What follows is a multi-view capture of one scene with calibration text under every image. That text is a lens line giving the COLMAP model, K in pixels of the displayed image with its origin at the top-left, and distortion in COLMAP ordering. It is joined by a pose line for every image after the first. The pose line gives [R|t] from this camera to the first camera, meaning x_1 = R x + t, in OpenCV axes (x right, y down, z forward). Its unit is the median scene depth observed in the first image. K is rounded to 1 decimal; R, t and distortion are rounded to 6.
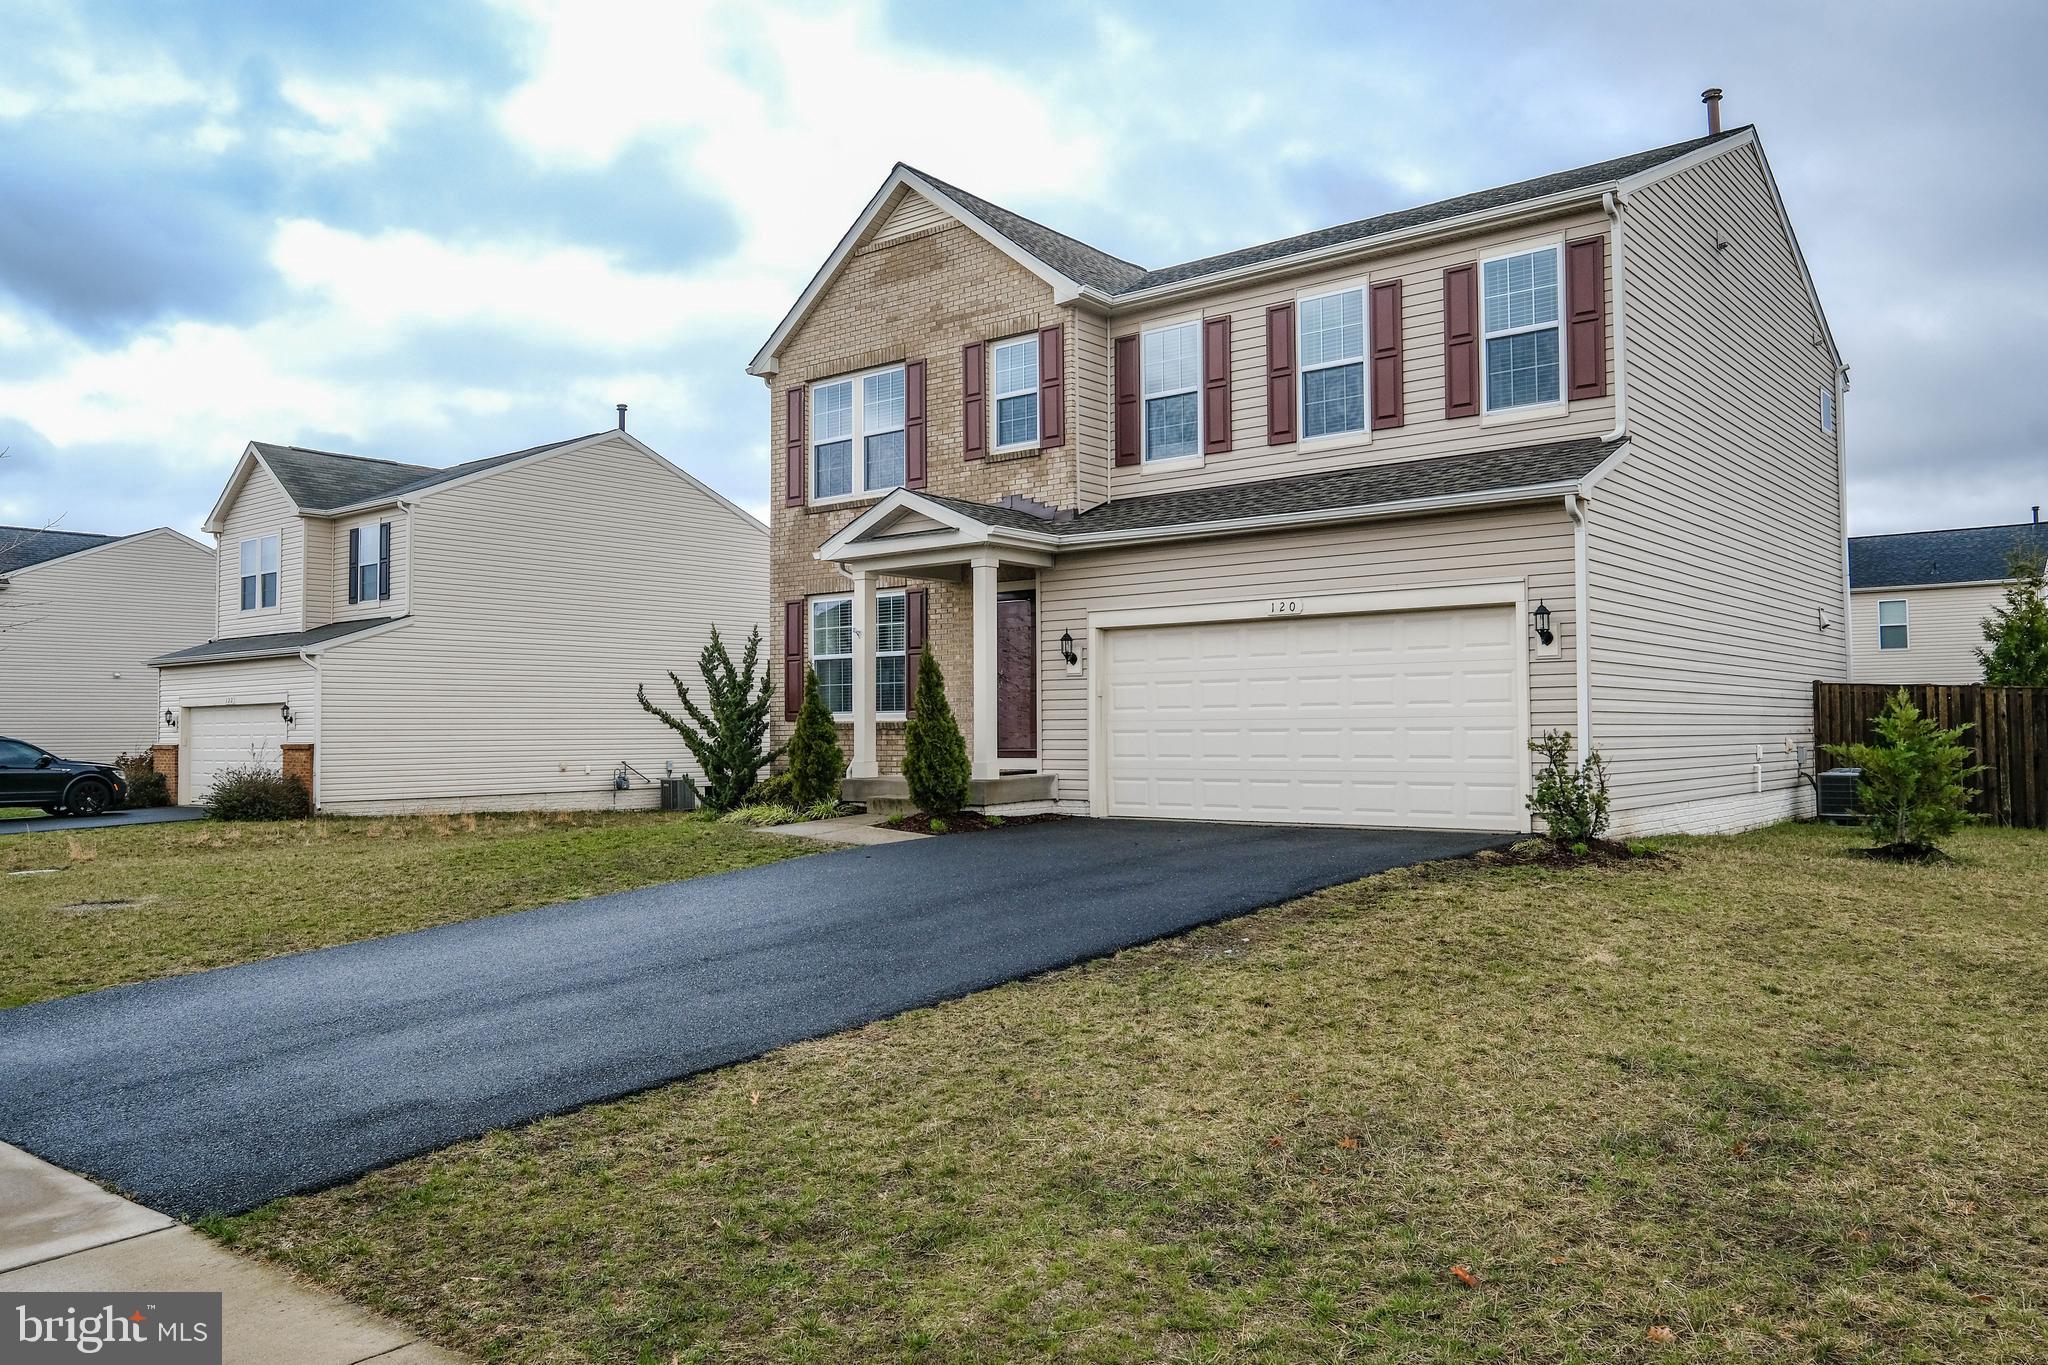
lens RADIAL K [[1486.5, 0, 1024.0], [0, 1486.5, 682.5], [0, 0, 1]] dist [-0.003195, 0.000114]
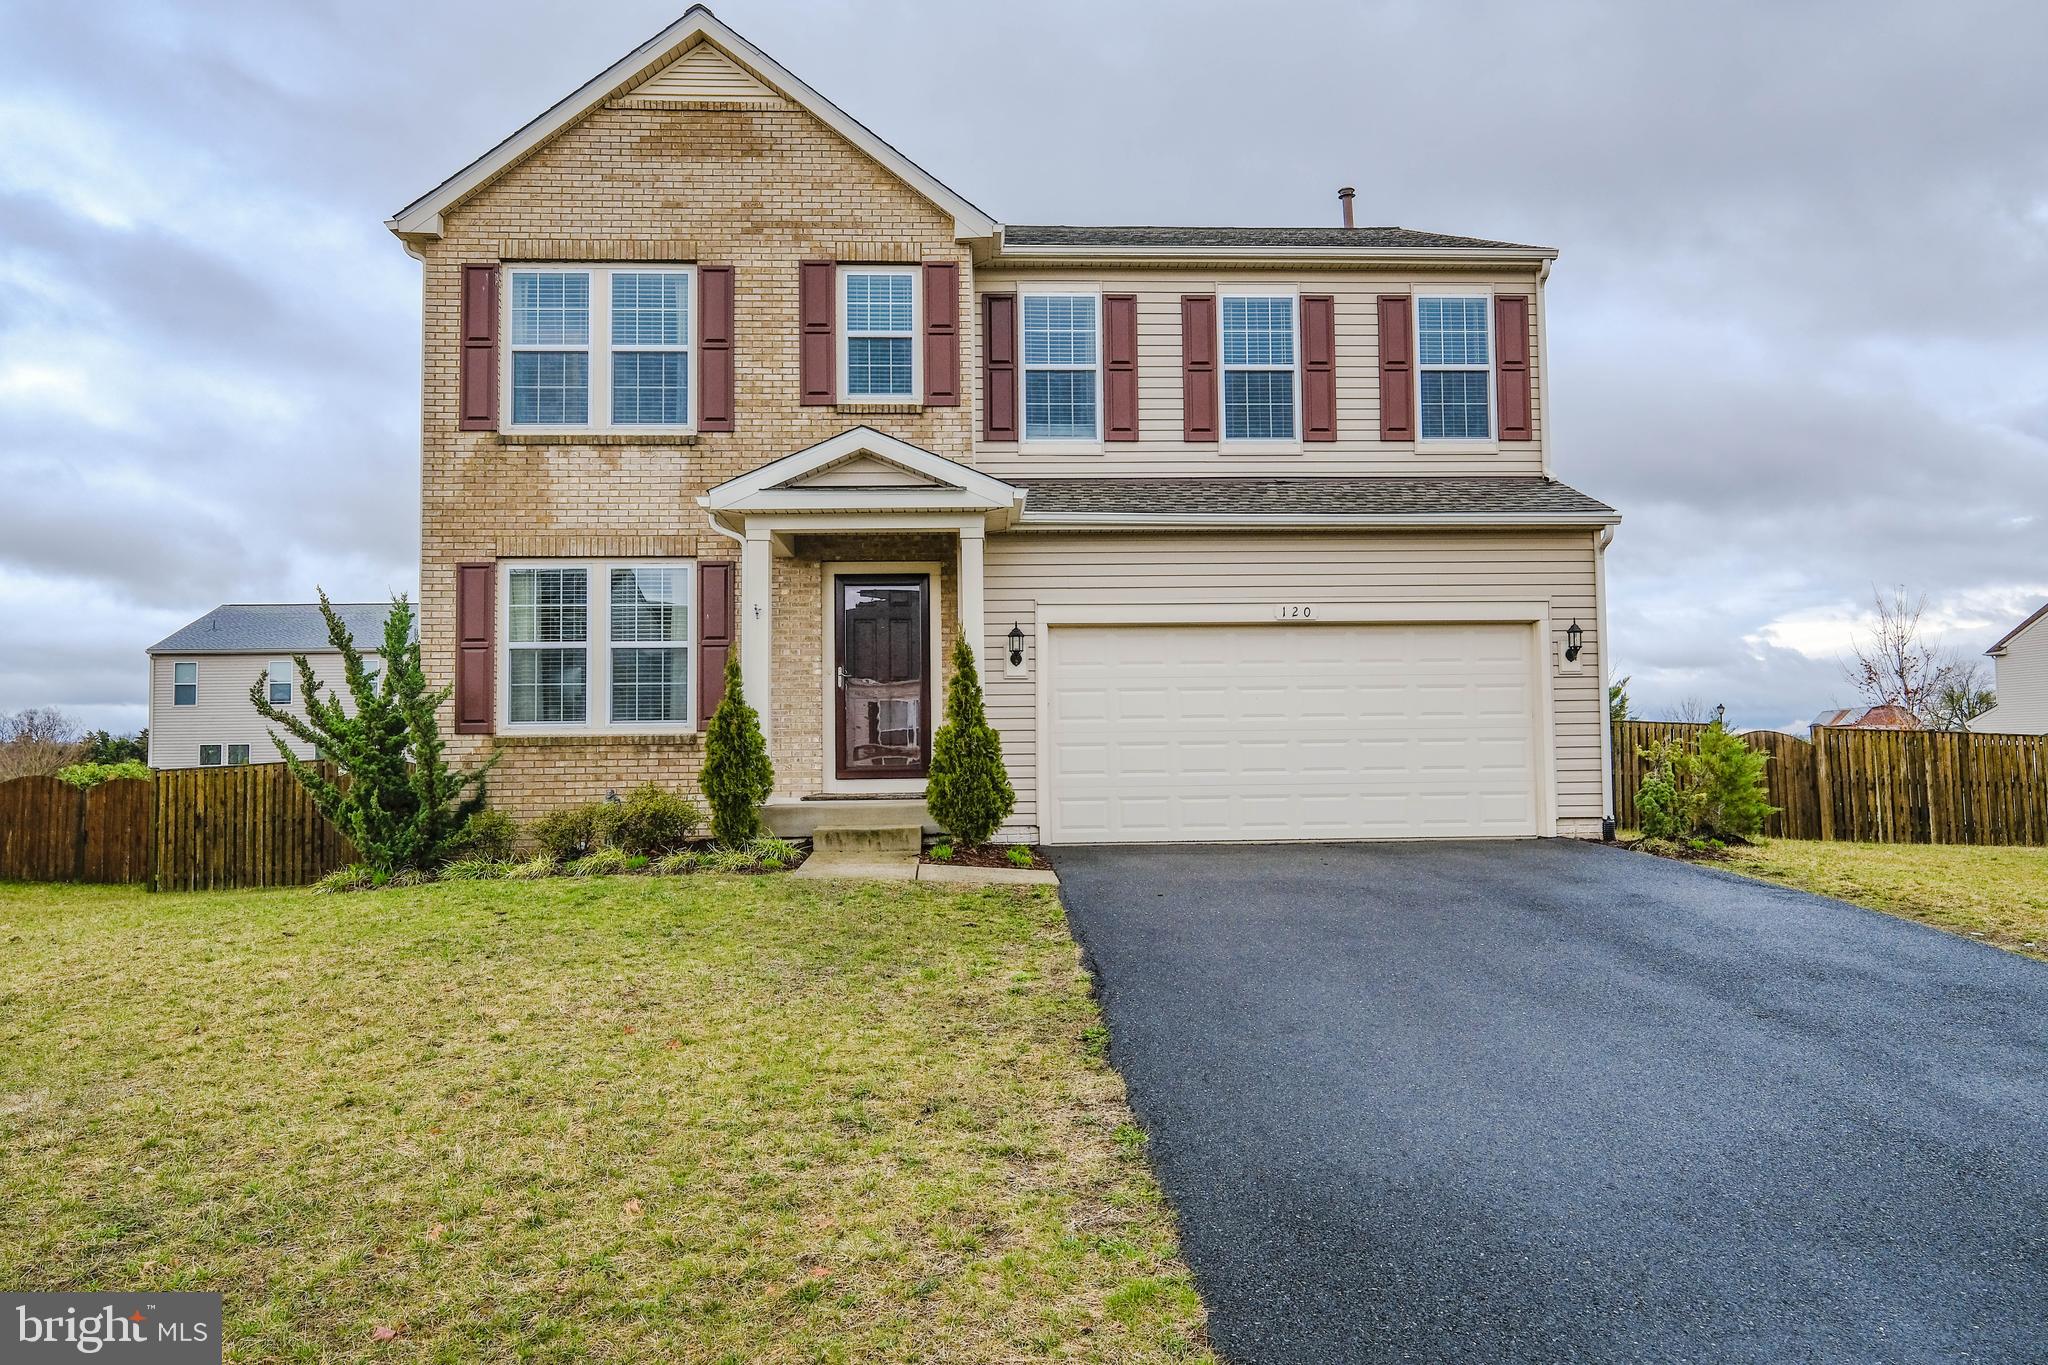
lens RADIAL K [[1424.7, 0, 1024.0], [0, 1424.7, 682.5], [0, 0, 1]] dist [0.002705, 0.001041]
pose [[0.740567, 0.030517, 0.671289, -0.470999], [-0.015413, 0.999477, -0.028433, 0.019115], [-0.671806, 0.010710, 0.740650, 0.367903]]
